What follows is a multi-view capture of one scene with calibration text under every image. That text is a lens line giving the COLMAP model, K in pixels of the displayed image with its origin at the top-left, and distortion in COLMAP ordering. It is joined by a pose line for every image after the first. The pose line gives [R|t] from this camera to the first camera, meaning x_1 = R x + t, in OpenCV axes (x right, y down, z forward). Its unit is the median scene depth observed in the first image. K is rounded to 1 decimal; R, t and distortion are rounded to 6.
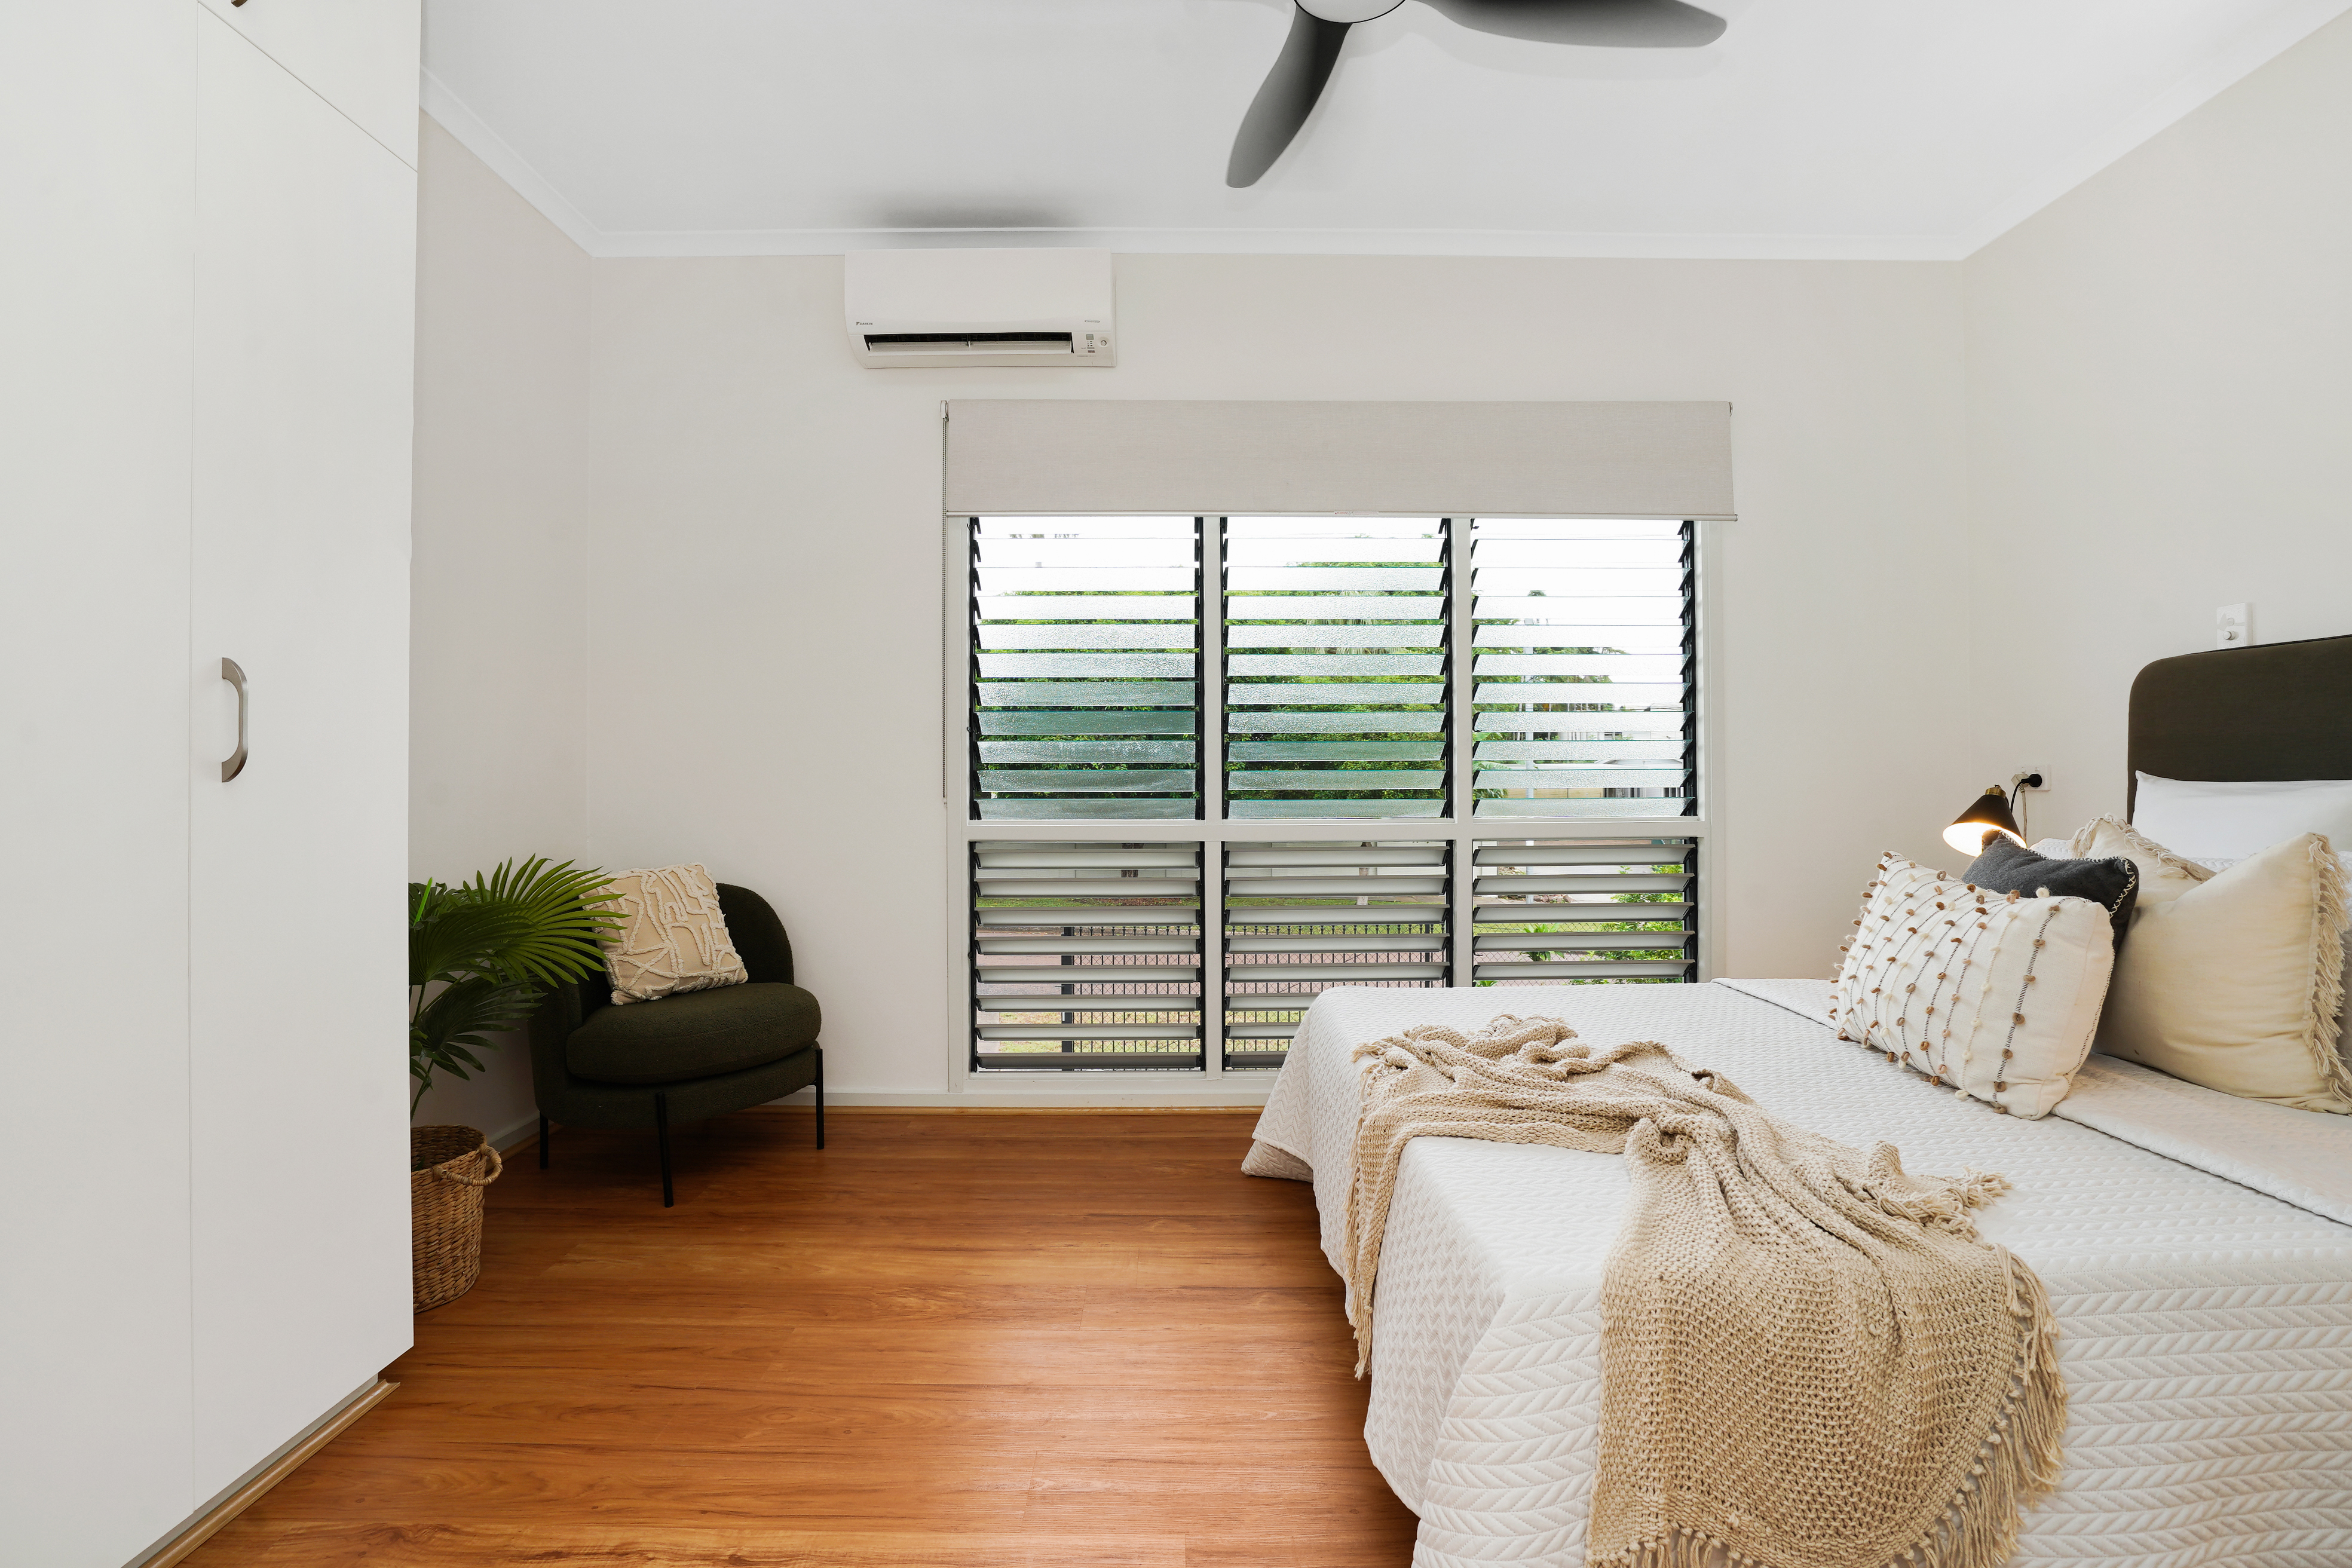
lens RADIAL K [[1118.8, 0, 1192.4], [0, 1118.8, 774.3], [0, 0, 1]] dist [-0.039852, 0.012172]
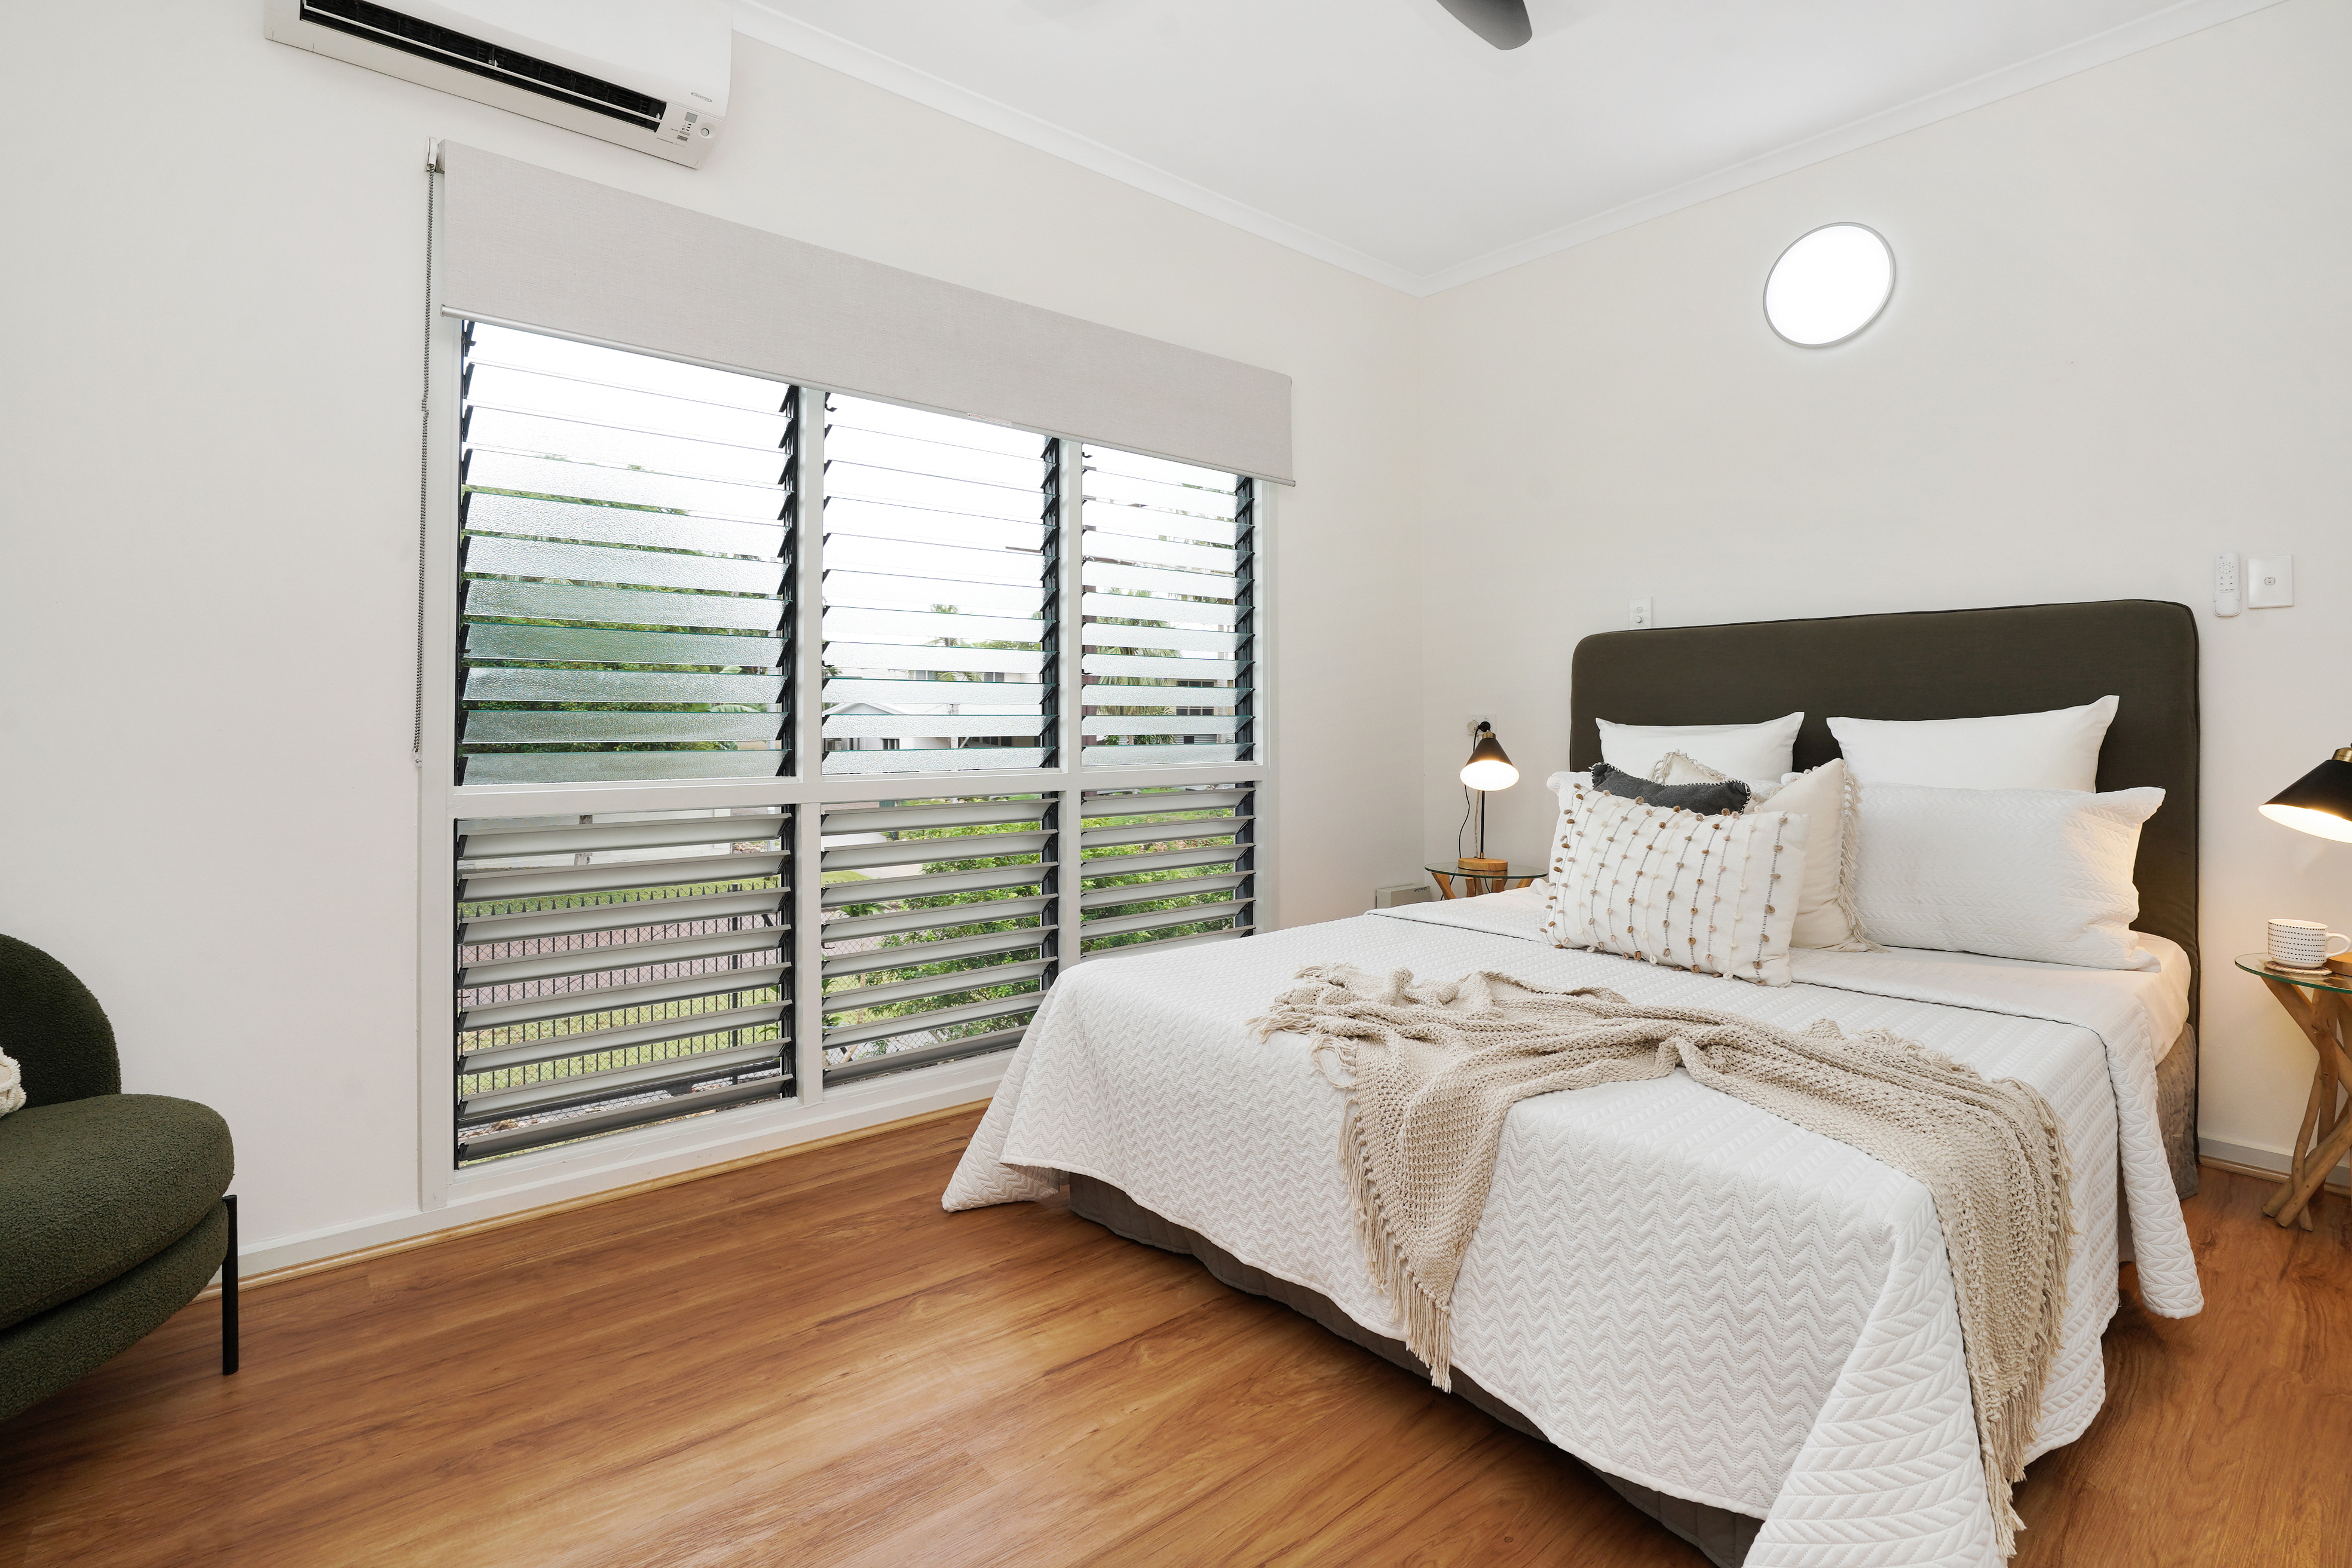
lens RADIAL K [[1118.8, 0, 1222.1], [0, 1118.8, 737.8], [0, 0, 1]] dist [-0.039852, 0.012172]
pose [[0.756089, -0.003184, 0.654461, -0.290552], [-0.000738, 0.999983, 0.005717, 0.009846], [-0.654469, -0.004806, 0.756074, 0.234233]]
